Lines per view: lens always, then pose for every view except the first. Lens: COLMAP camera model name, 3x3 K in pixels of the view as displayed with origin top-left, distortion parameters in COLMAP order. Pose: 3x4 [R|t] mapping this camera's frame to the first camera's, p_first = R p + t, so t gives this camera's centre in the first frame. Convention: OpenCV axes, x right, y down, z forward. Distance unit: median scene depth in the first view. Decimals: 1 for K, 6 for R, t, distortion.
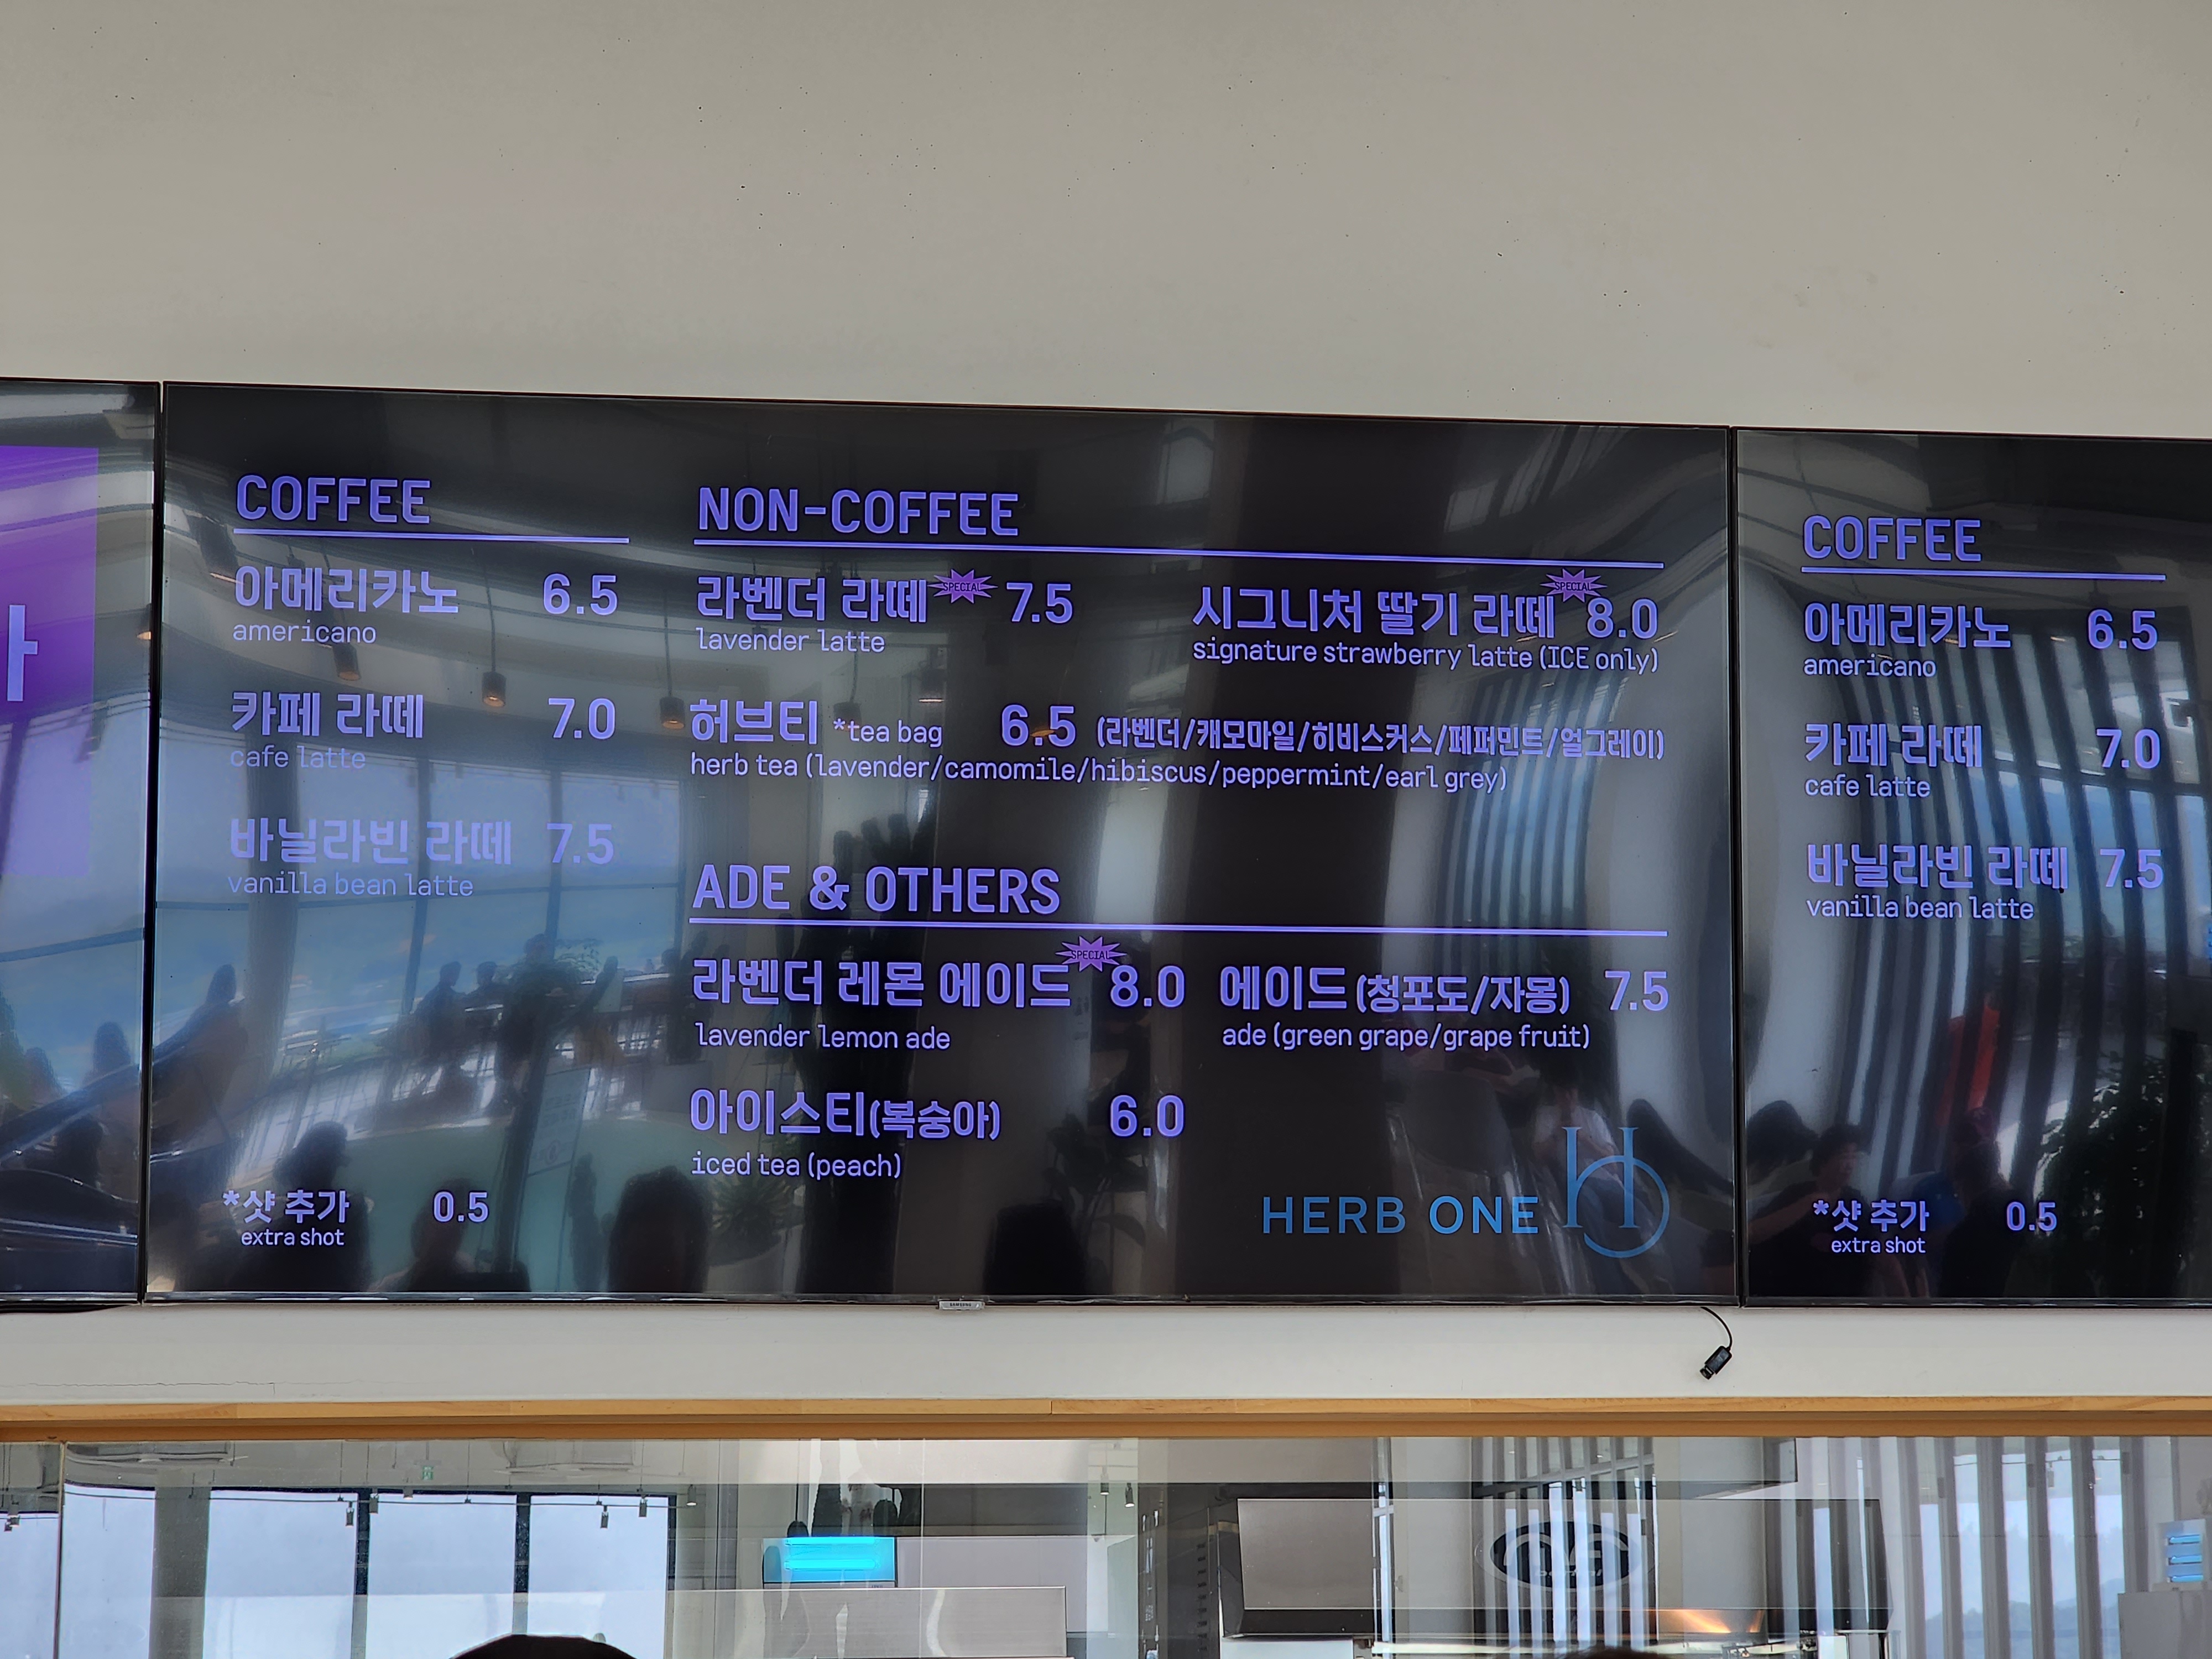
lens RADIAL K [[4458.5, 0, 1106.0], [0, 4458.5, 829.5], [0, 0, 1]] dist [-0.195524, 3.376148]
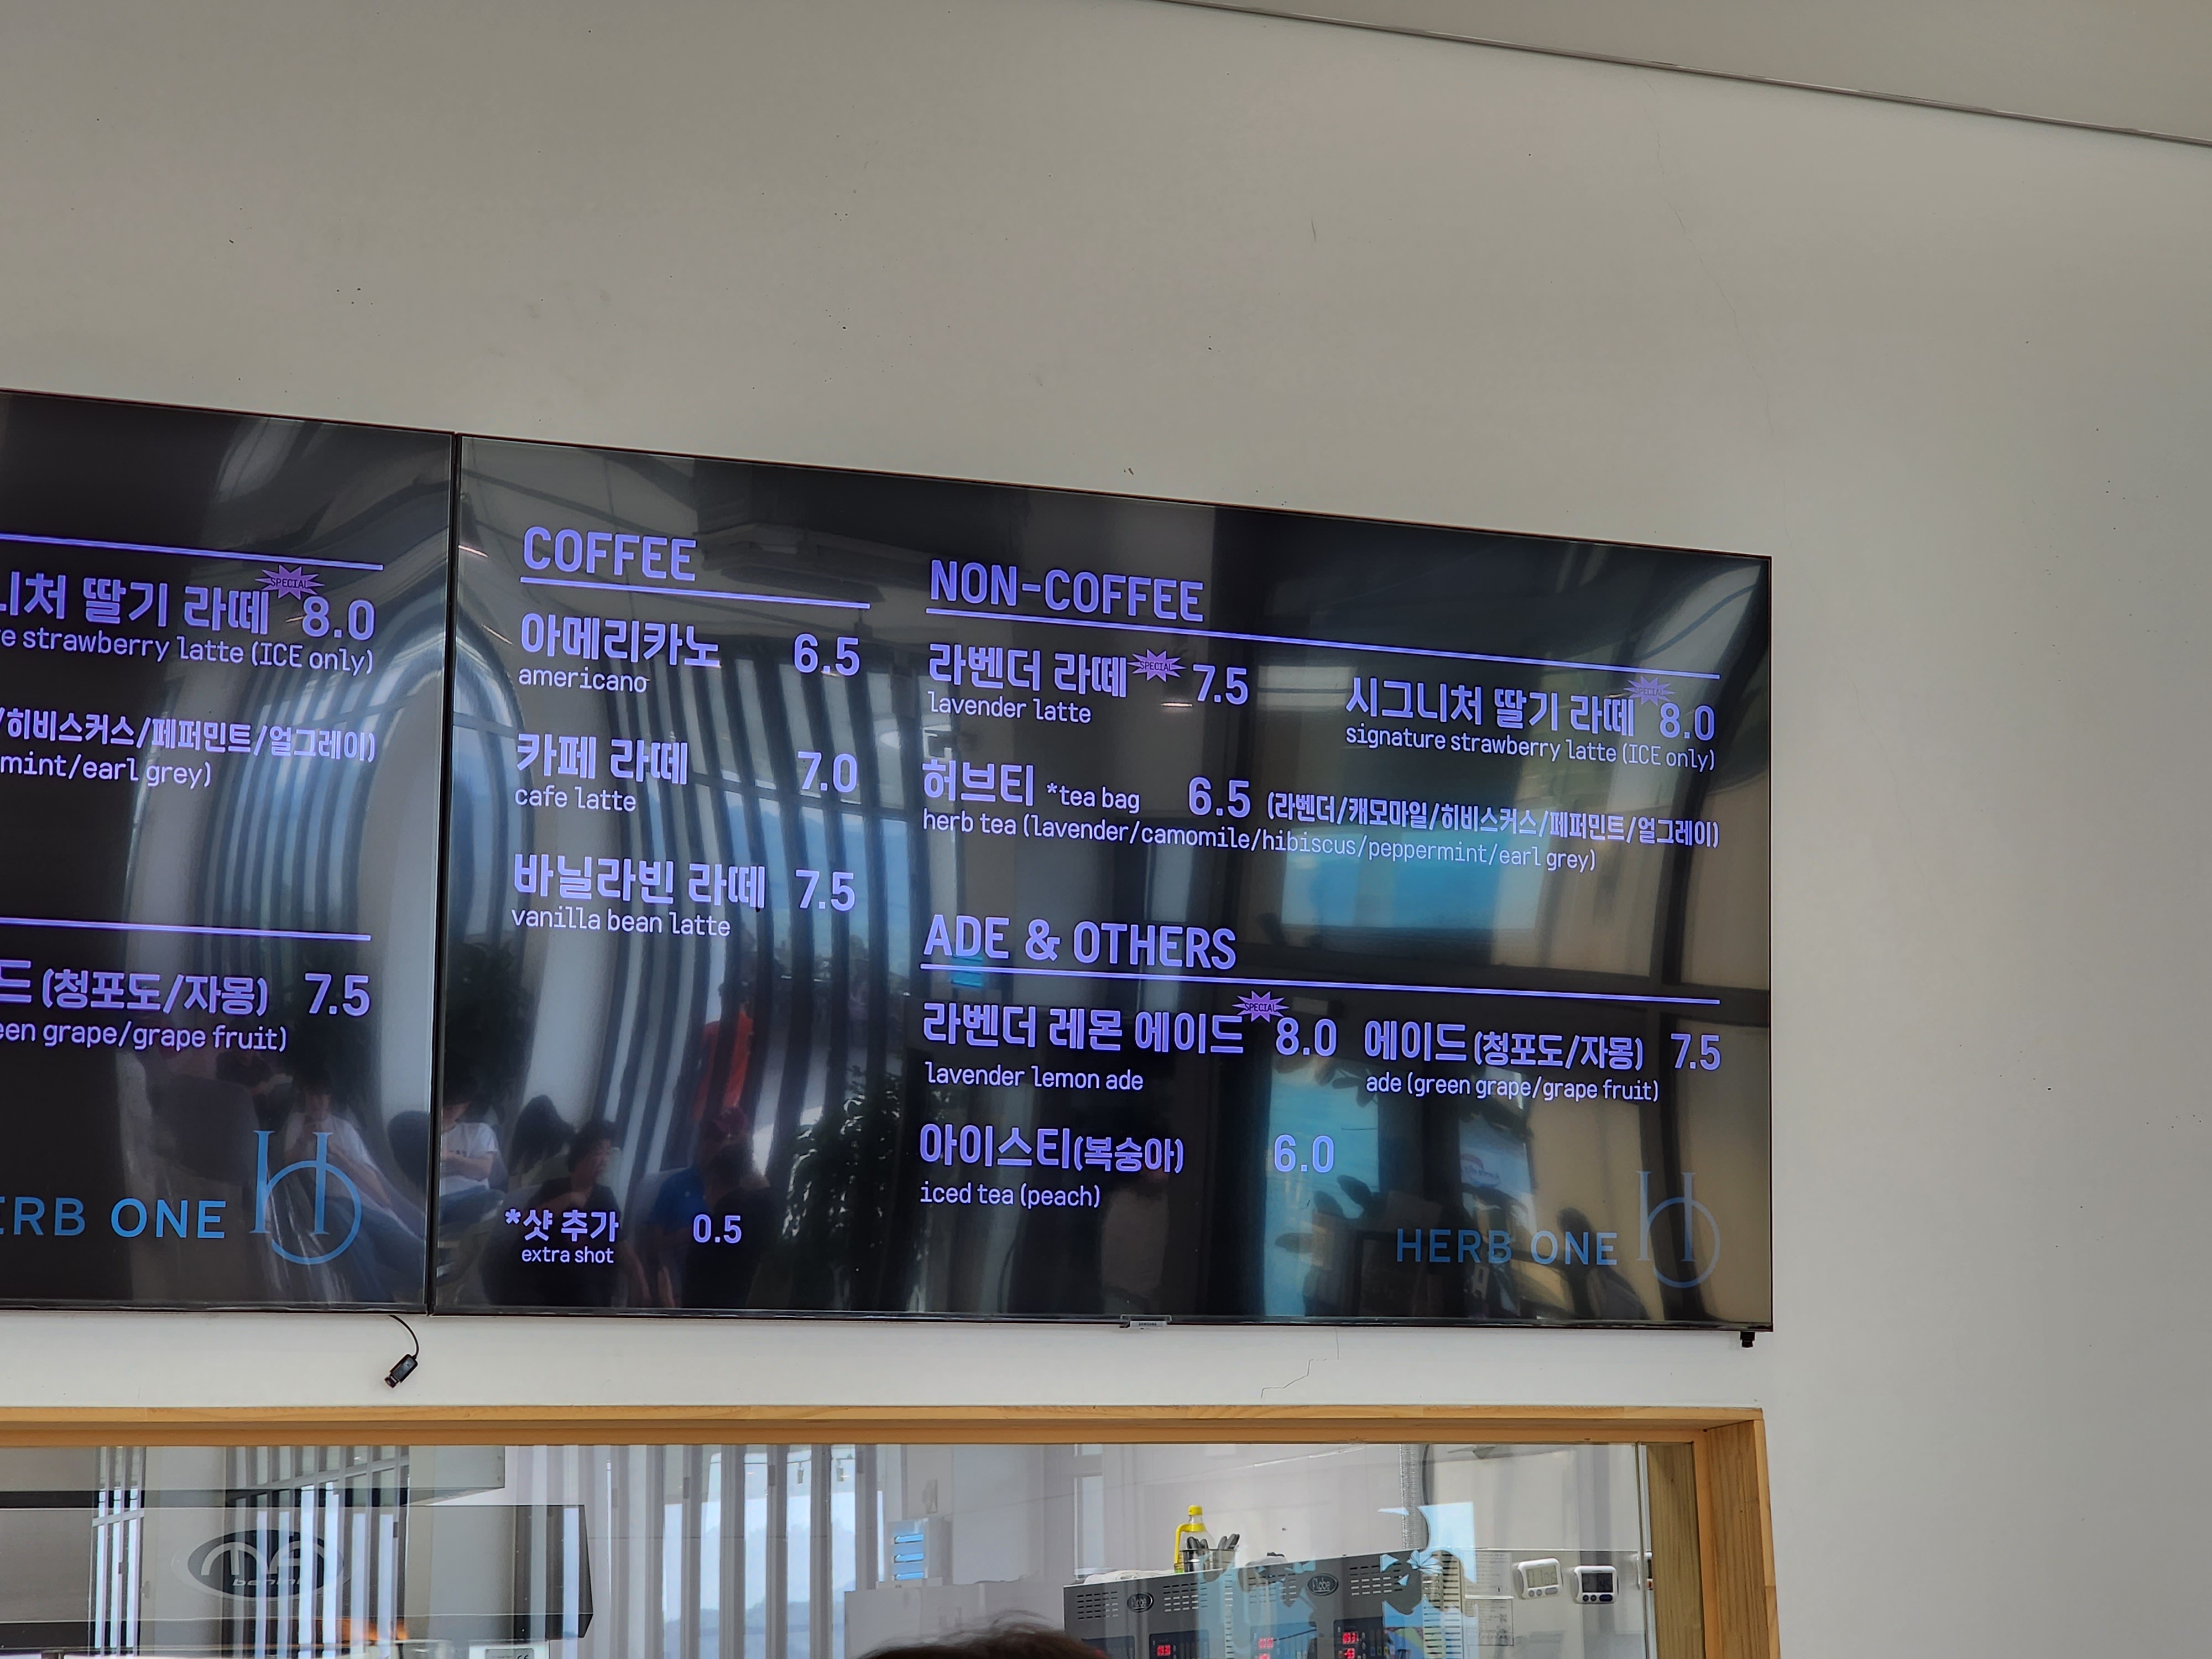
lens RADIAL K [[4523.3, 0, 1104.7], [0, 4523.3, 784.1], [0, 0, 1]] dist [-0.382490, 3.350447]
pose [[0.950632, 0.043225, 0.307296, -0.103237], [-0.039939, 0.999058, -0.016977, -0.001732], [-0.307740, 0.003866, 0.951463, -0.013033]]
